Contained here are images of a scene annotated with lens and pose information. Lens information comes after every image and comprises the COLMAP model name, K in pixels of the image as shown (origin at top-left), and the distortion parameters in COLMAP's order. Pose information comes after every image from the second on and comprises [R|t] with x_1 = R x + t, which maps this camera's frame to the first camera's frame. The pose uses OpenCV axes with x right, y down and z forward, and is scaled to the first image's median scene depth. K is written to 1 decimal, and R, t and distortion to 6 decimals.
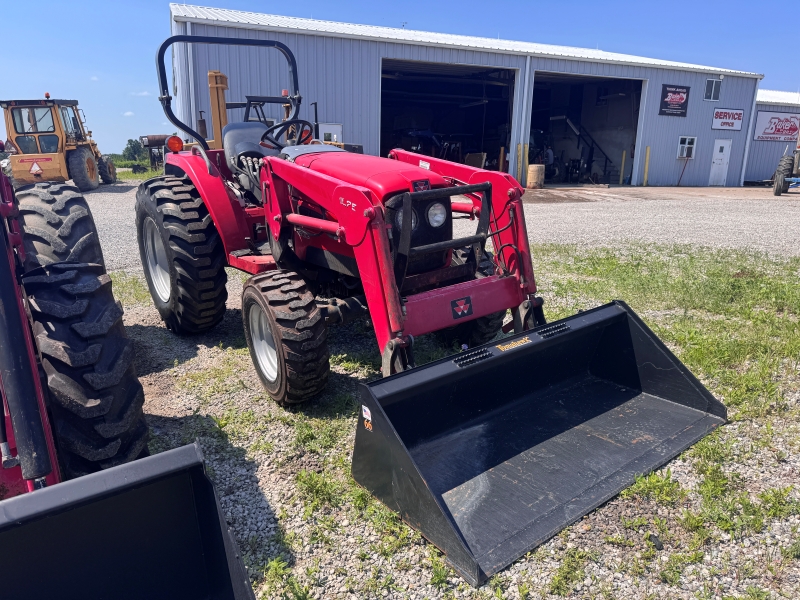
lens RADIAL K [[552.4, 0, 398.5], [0, 552.4, 312.3], [0, 0, 1]] dist [0.035068, -0.039458]
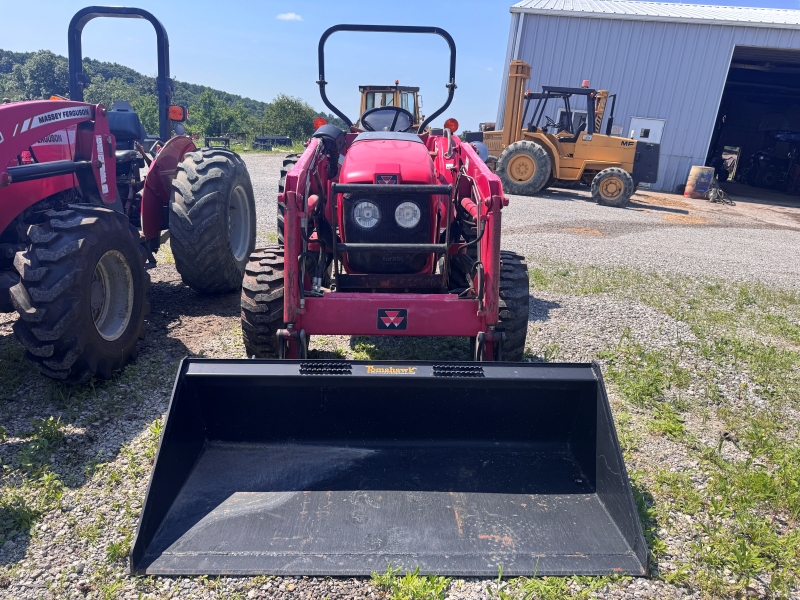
lens RADIAL K [[552.4, 0, 398.5], [0, 552.4, 312.3], [0, 0, 1]] dist [0.035068, -0.039458]
pose [[0.822666, 0.234853, -0.517750, 0.092965], [-0.227775, 0.970558, 0.078331, -0.014580], [0.520902, 0.053490, 0.851939, 0.038238]]
